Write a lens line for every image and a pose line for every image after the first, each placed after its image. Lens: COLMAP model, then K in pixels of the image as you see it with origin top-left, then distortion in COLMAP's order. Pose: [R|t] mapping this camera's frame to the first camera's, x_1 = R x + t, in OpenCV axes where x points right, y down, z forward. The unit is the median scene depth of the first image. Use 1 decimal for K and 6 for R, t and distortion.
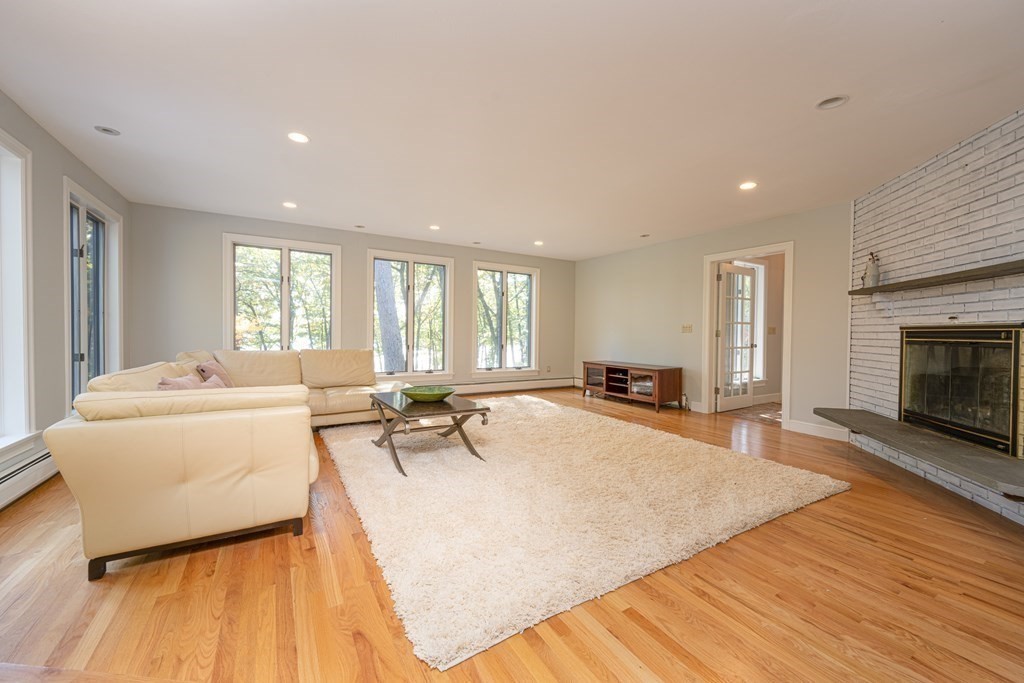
lens RADIAL K [[401.8, 0, 514.7], [0, 401.8, 340.9], [0, 0, 1]] dist [-0.000547, 0.000244]
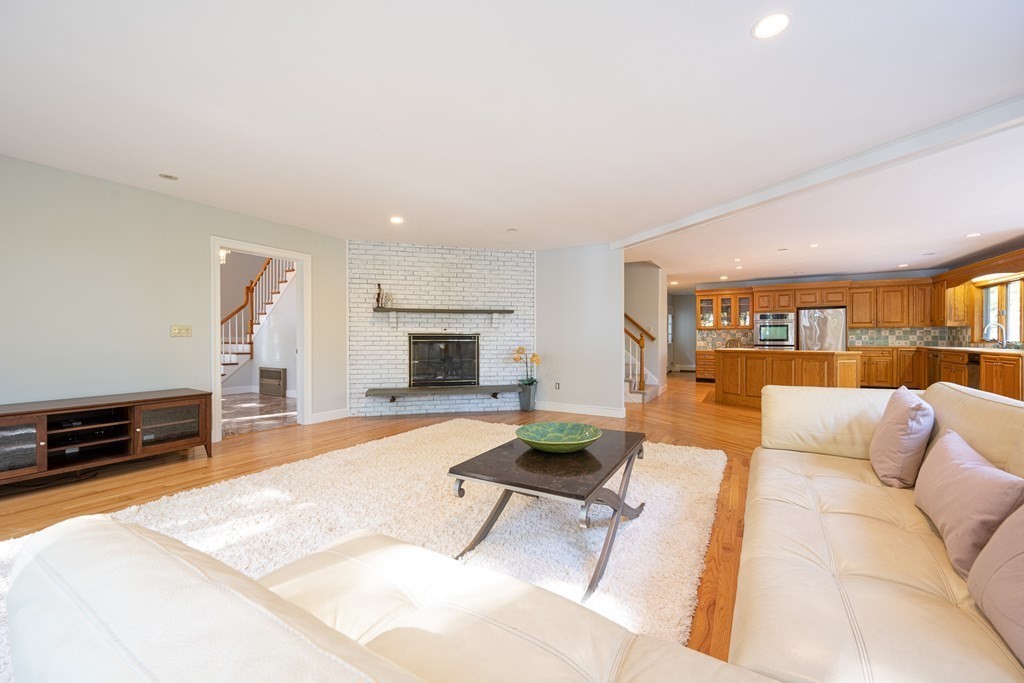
lens RADIAL K [[401.8, 0, 514.7], [0, 401.8, 340.9], [0, 0, 1]] dist [-0.000547, 0.000244]
pose [[-0.481837, -0.017874, 0.876079, -0.452258], [0.013936, 0.999509, 0.028057, -0.026045], [-0.876150, 0.025728, -0.481351, 0.833850]]
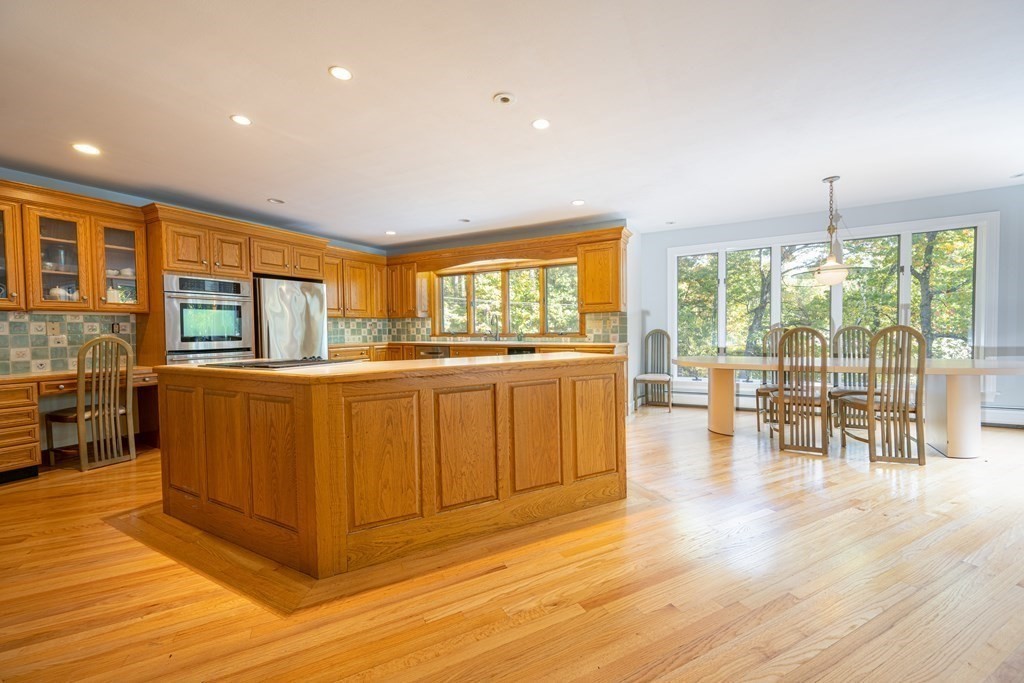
lens RADIAL K [[401.8, 0, 514.7], [0, 401.8, 340.9], [0, 0, 1]] dist [-0.000547, 0.000244]
pose [[-0.859623, 0.015991, -0.510679, 0.341557], [-0.005226, 0.999183, 0.040084, 0.001603], [0.510902, 0.037126, -0.858837, 0.066389]]
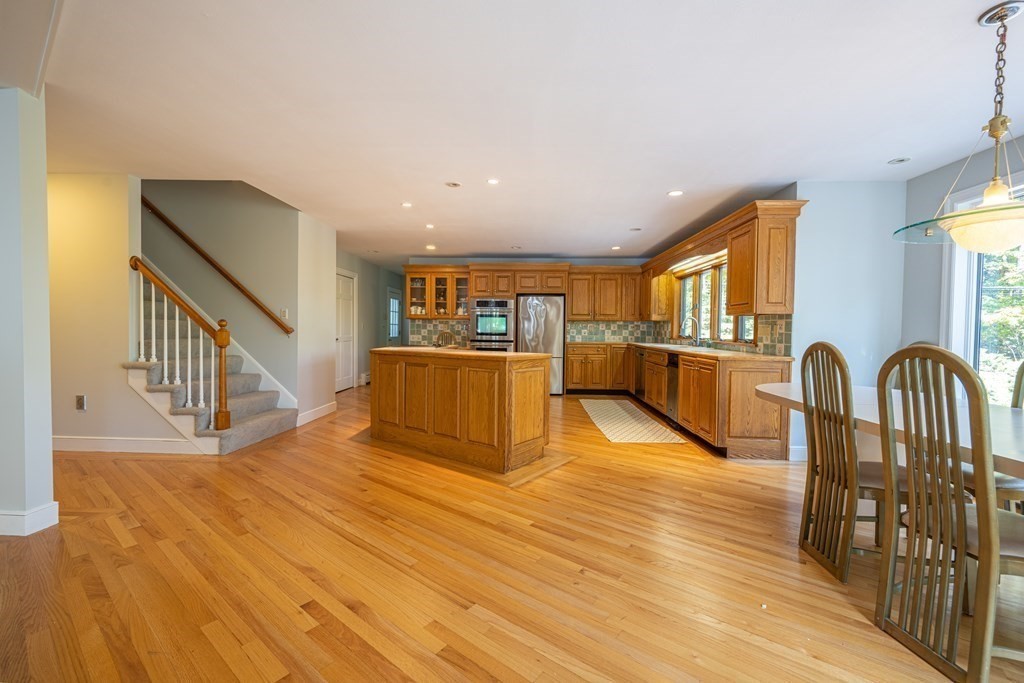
lens RADIAL K [[414.1, 0, 514.8], [0, 414.1, 340.2], [0, 0, 1]] dist [0.000233, 0.000049]
pose [[-0.836736, -0.034056, 0.546546, -0.311842], [-0.010043, 0.998851, 0.046864, -0.012309], [-0.547514, 0.033723, -0.836117, 0.205138]]
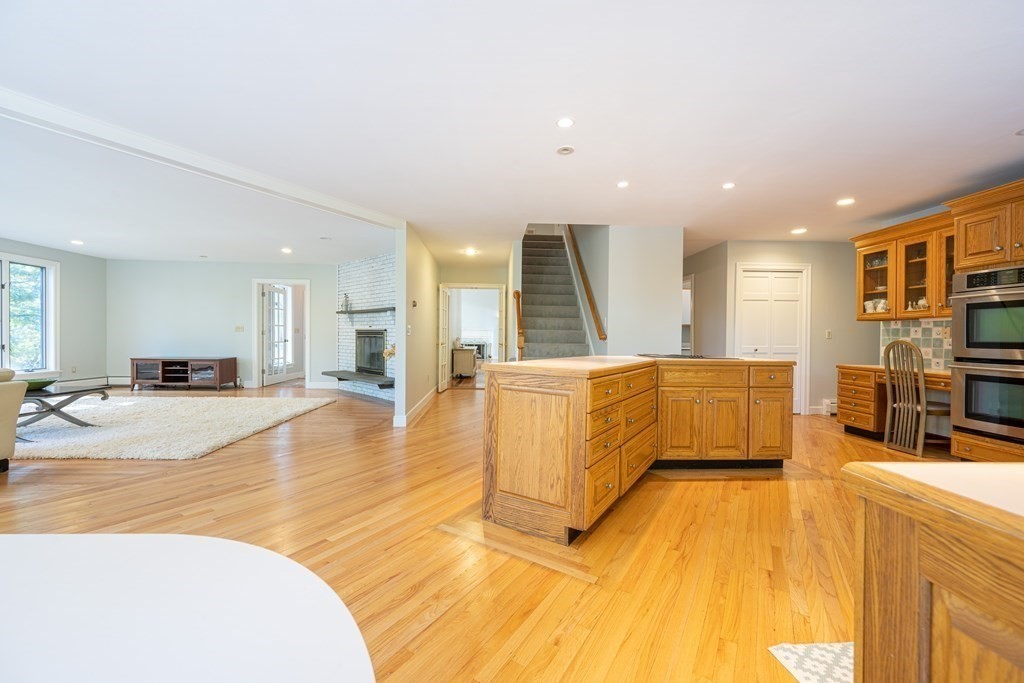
lens RADIAL K [[401.8, 0, 514.7], [0, 401.8, 340.9], [0, 0, 1]] dist [-0.000547, 0.000244]
pose [[0.468372, -0.016585, 0.883376, -0.347384], [0.013320, 0.999843, 0.011709, 0.006972], [-0.883431, 0.006282, 0.468519, -0.479569]]
